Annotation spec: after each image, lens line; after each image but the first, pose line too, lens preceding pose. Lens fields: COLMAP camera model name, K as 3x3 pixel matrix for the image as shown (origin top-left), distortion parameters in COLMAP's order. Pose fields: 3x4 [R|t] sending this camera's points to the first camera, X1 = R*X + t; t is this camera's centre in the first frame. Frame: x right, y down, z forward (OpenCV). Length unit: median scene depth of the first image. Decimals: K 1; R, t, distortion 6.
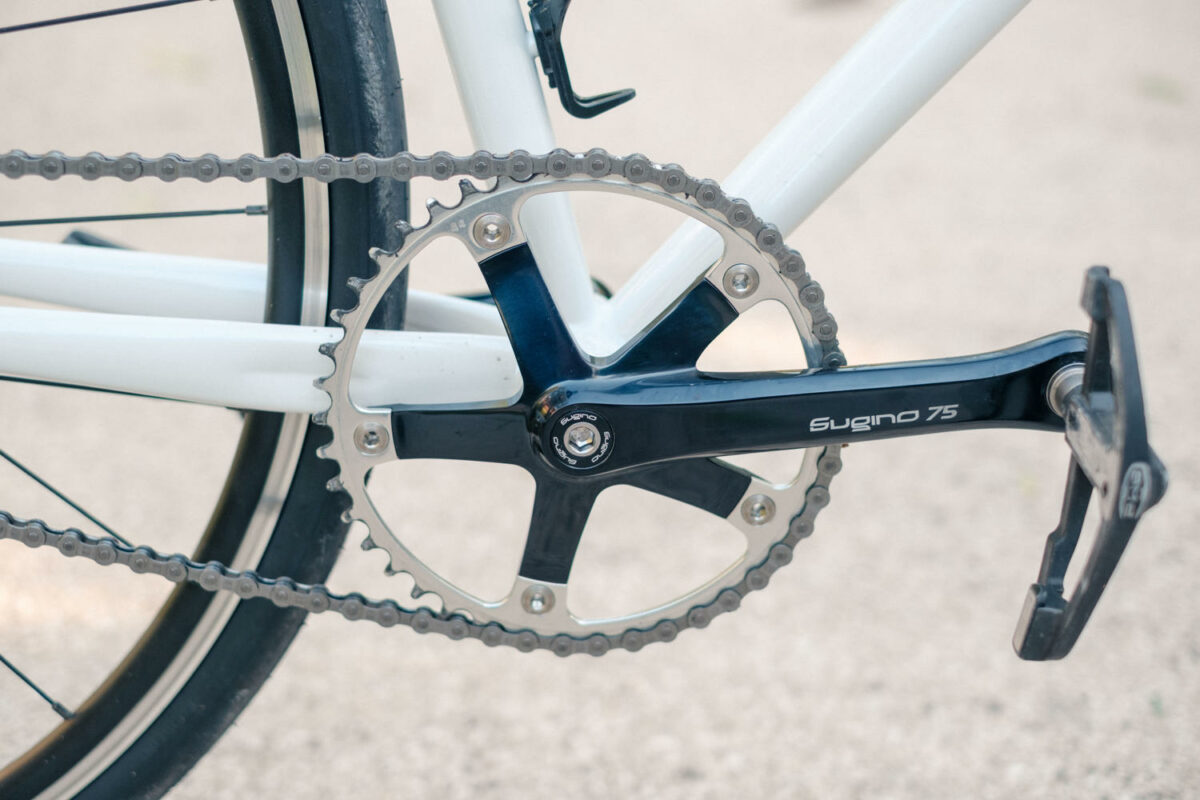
lens RADIAL K [[1830.4, 0, 600.0], [0, 1830.4, 400.0], [0, 0, 1]] dist [0.013206, 0.011330]
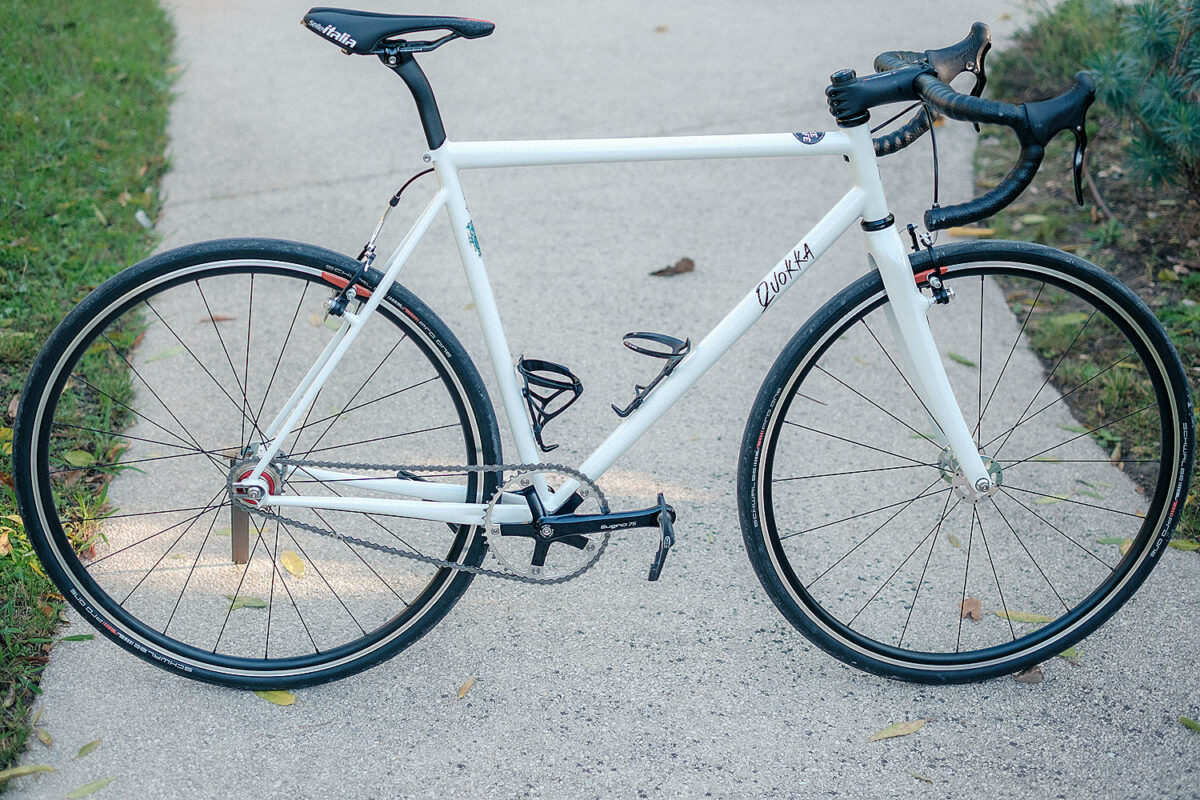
lens RADIAL K [[1831.9, 0, 600.0], [0, 1831.9, 400.0], [0, 0, 1]] dist [-0.288612, -0.003568]
pose [[0.999559, -0.009045, 0.028285, -0.003479], [0.009901, 0.999493, -0.030262, -0.144506], [-0.027997, 0.030529, 0.999142, -3.066560]]
